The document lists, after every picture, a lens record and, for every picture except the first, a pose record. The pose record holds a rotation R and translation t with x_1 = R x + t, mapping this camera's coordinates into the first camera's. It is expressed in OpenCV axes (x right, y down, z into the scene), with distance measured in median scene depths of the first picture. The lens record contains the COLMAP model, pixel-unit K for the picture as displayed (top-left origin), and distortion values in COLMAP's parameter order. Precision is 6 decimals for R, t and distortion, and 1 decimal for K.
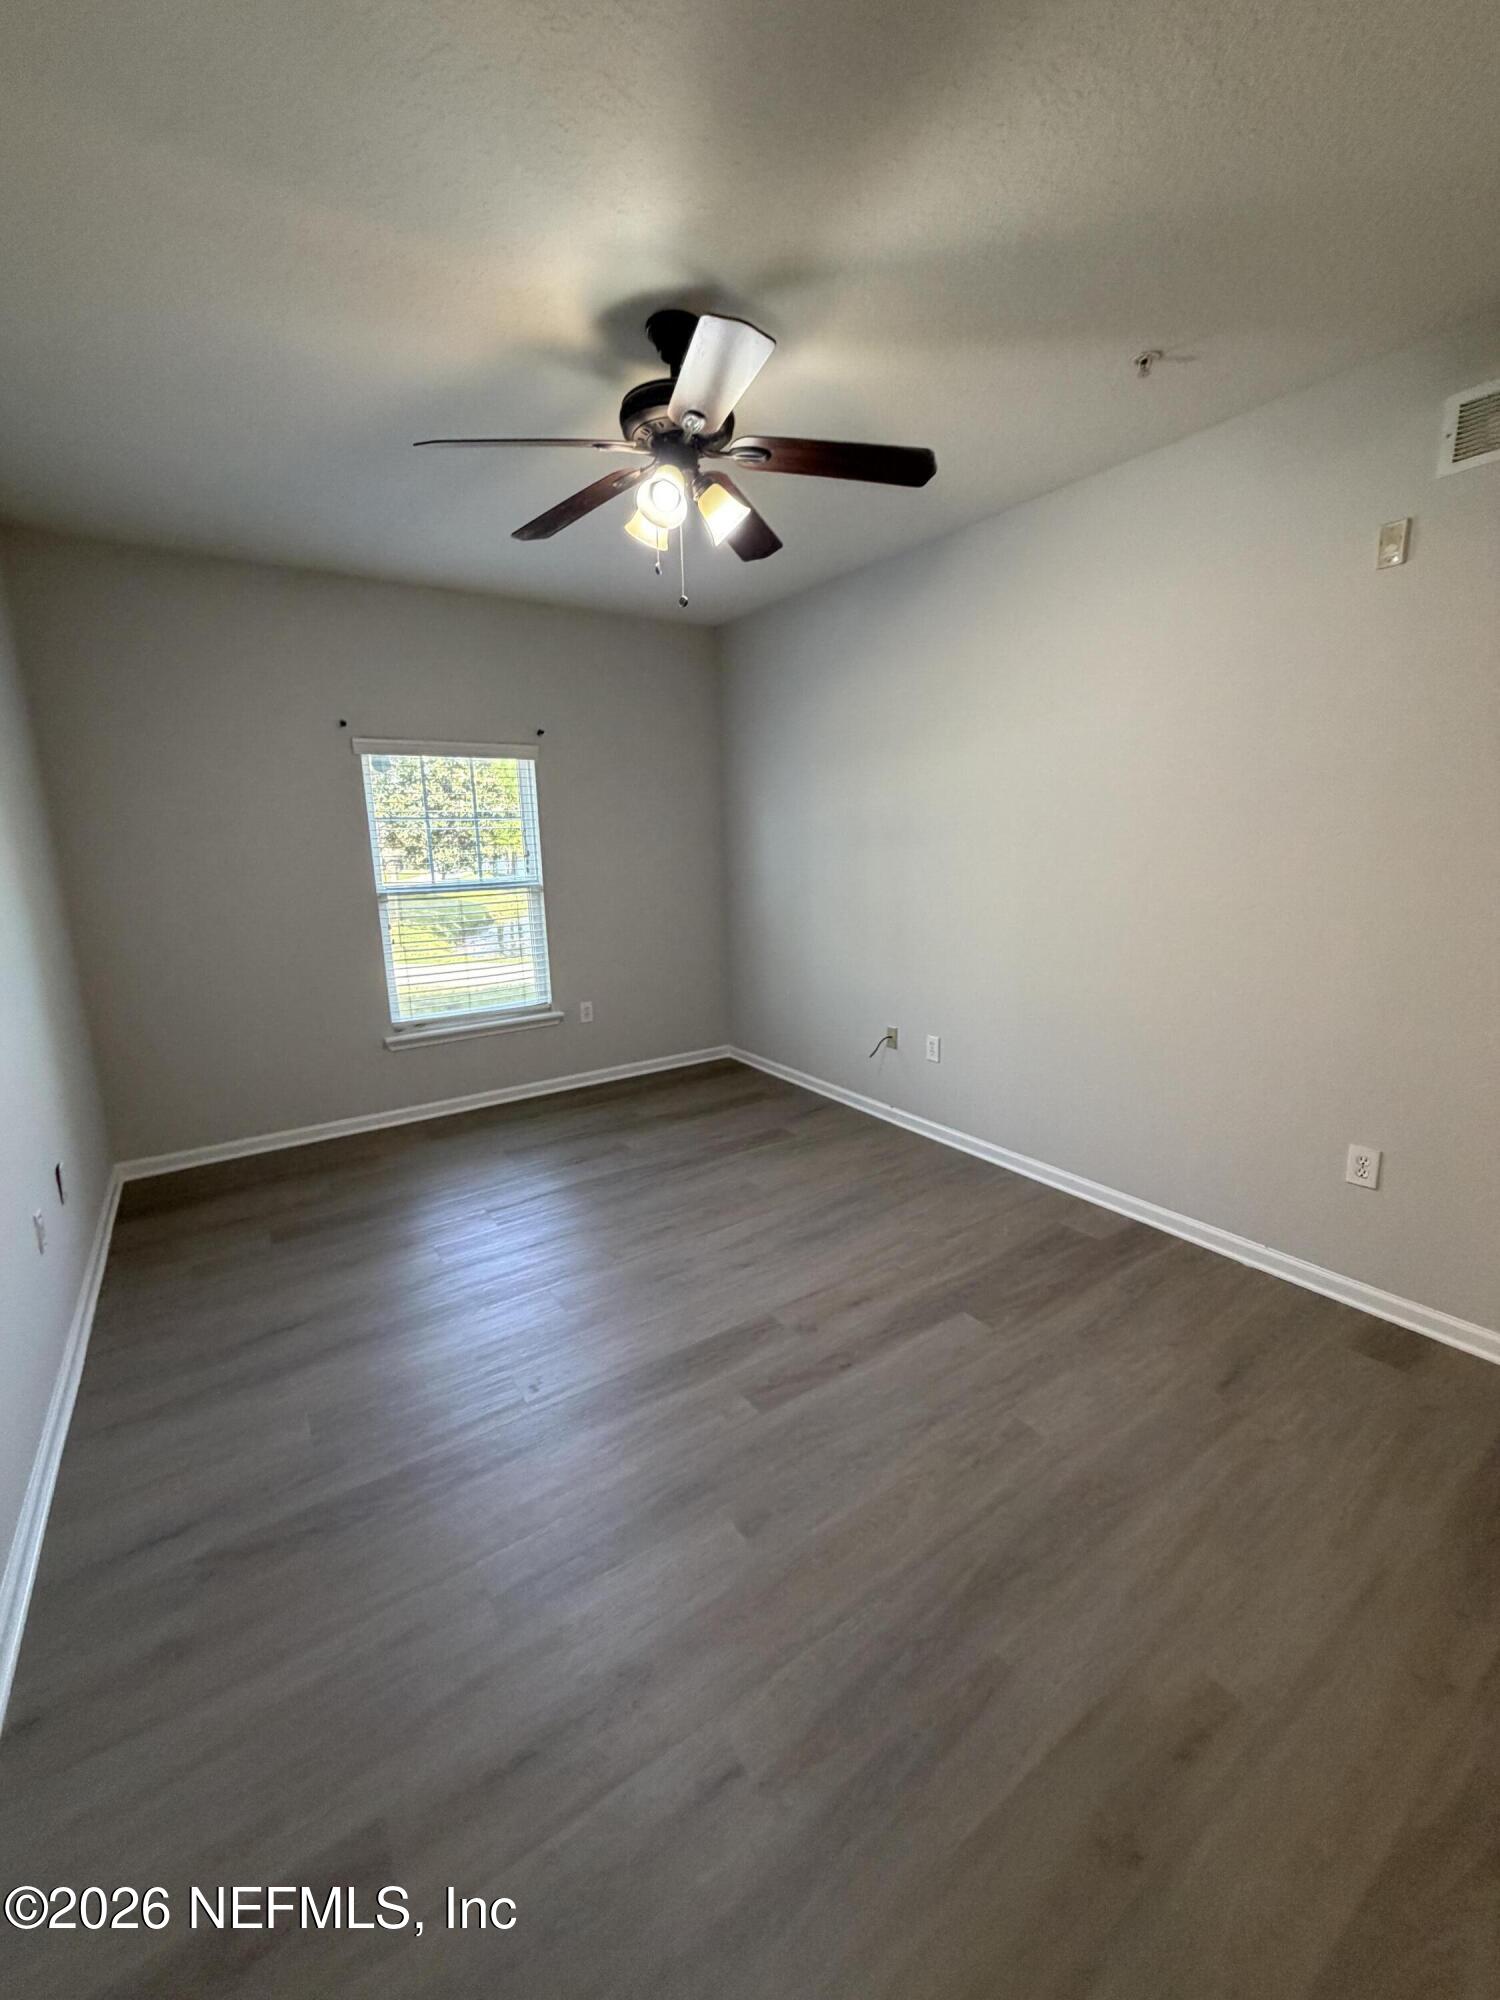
lens RADIAL K [[796.5, 0, 747.4], [0, 796.5, 996.4], [0, 0, 1]] dist [-0.000316, 0.000147]
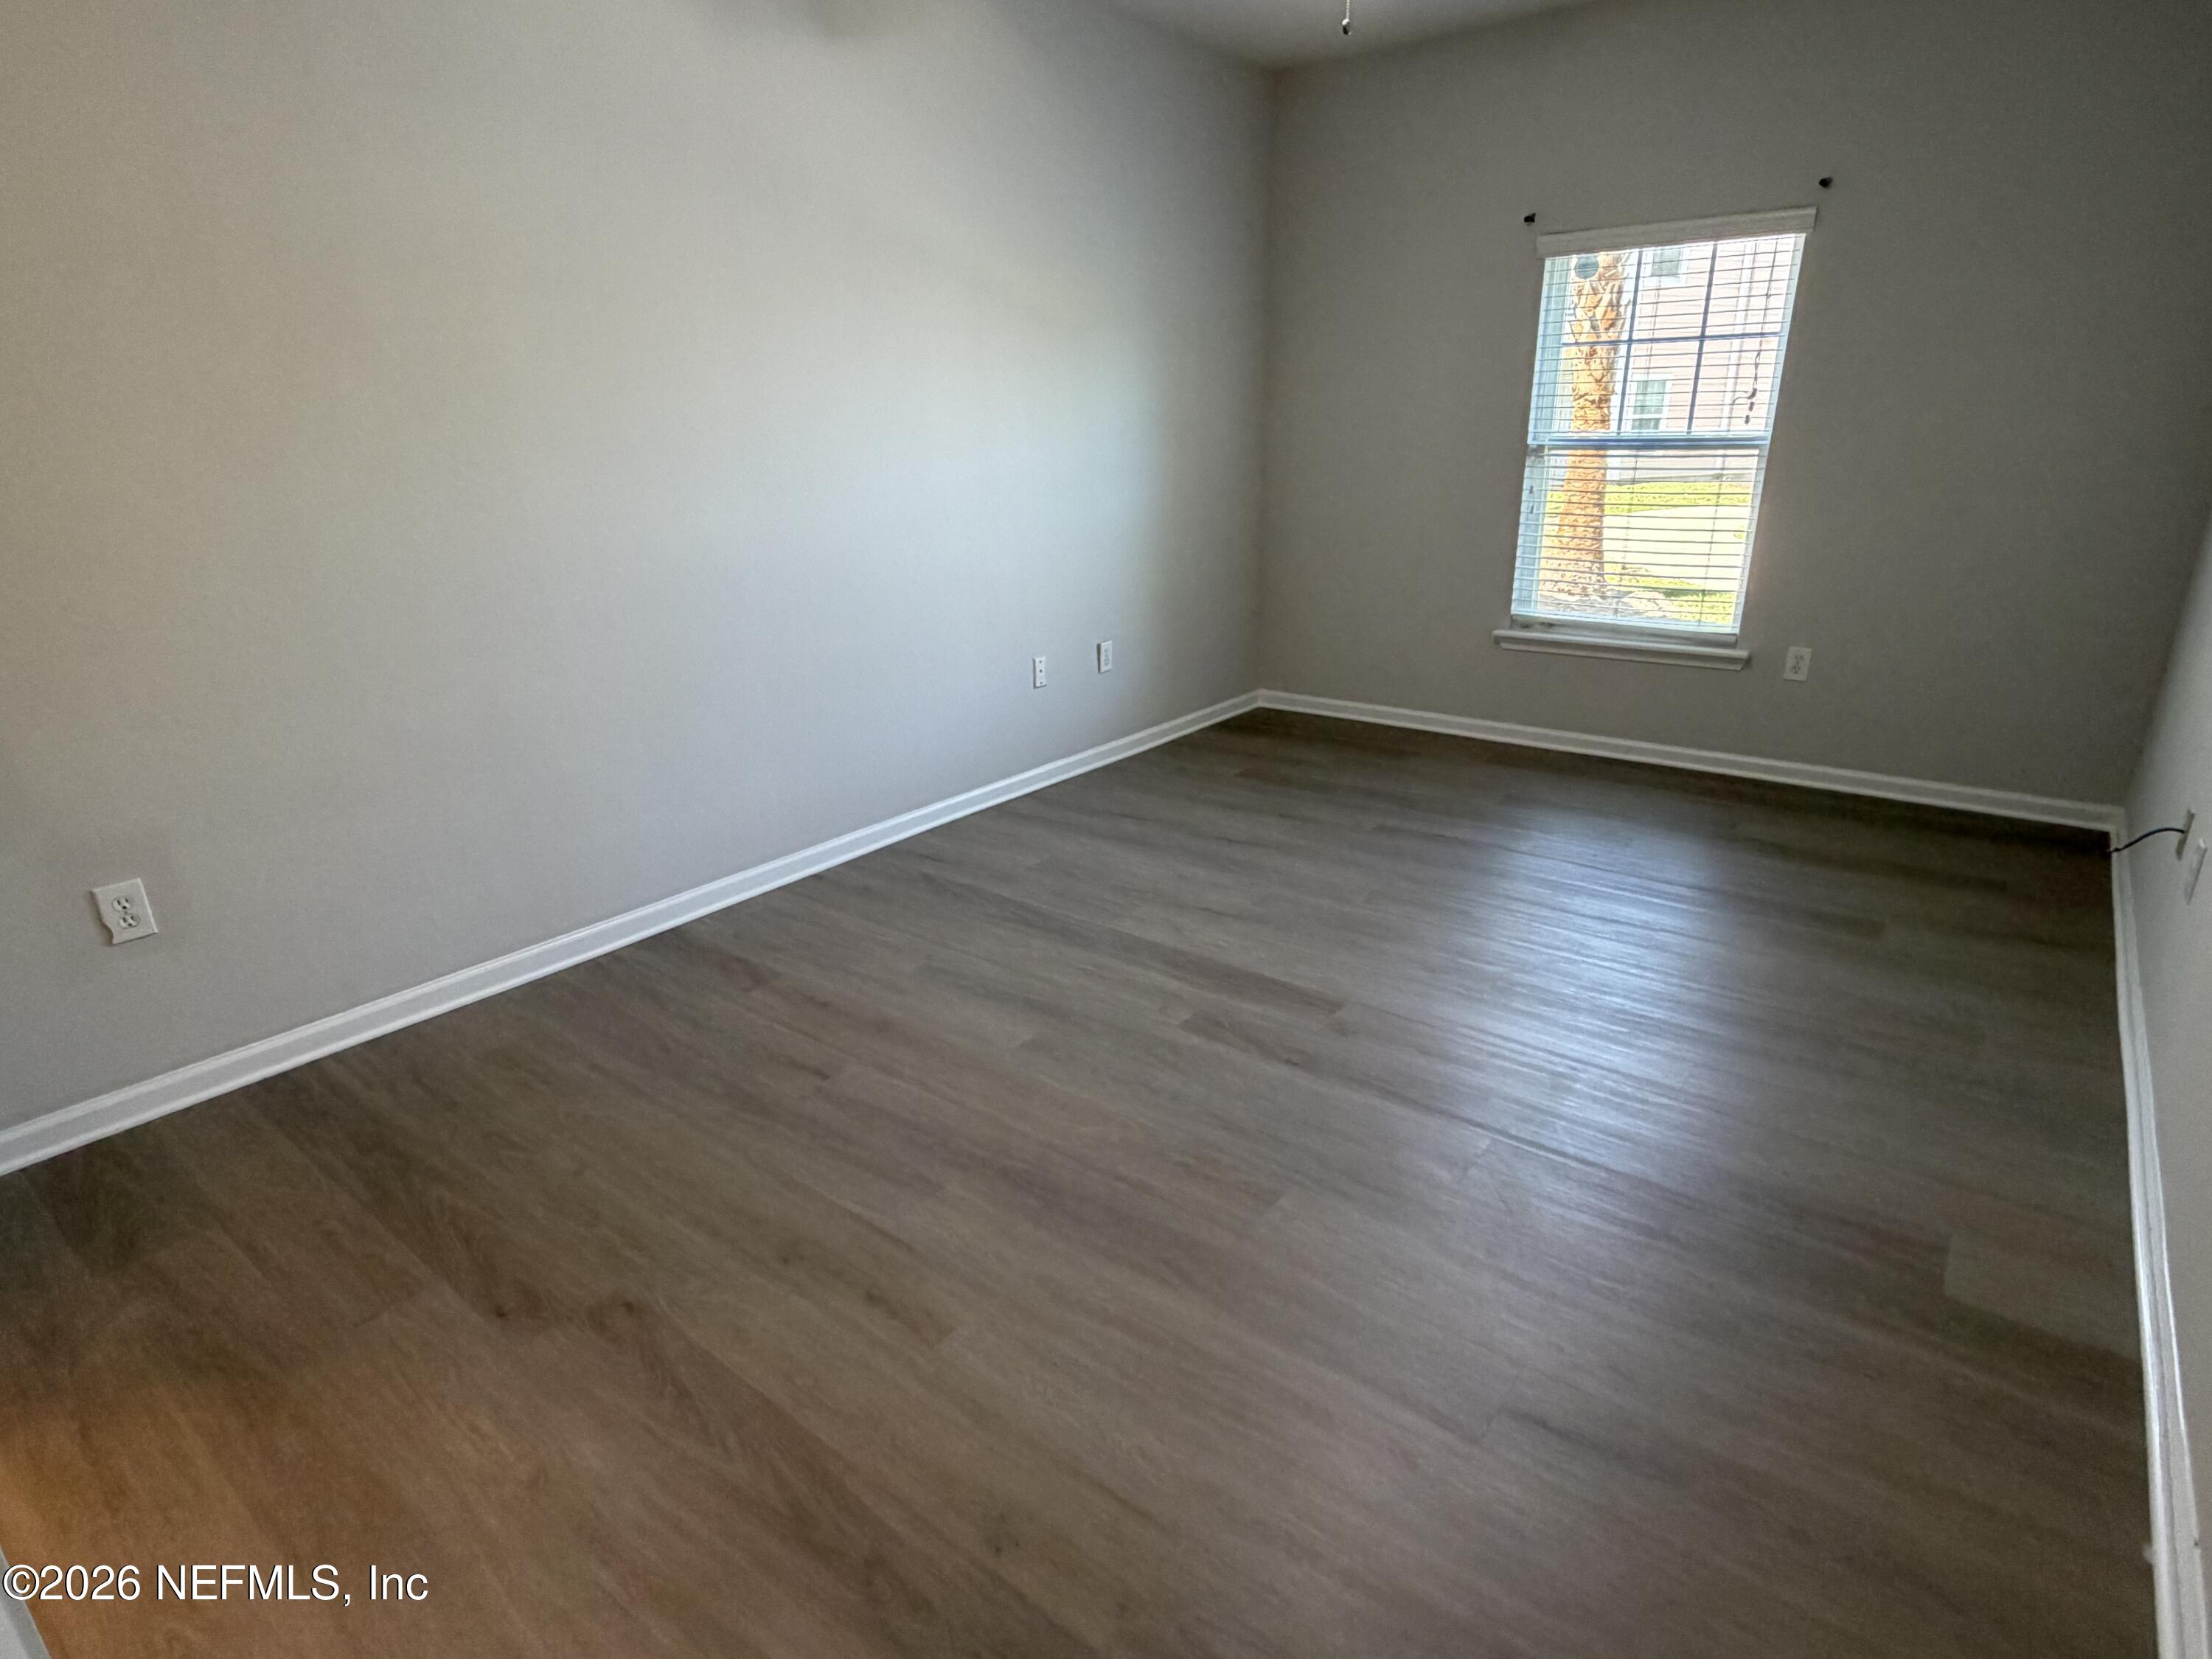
lens RADIAL K [[1163.9, 0, 1113.6], [0, 1163.9, 833.2], [0, 0, 1]] dist [0.001188, 0.000018]
pose [[0.311791, 0.334523, -0.889315, 0.659096], [-0.178193, 0.939952, 0.291097, -0.034270], [0.933292, 0.067708, 0.352678, 0.269232]]
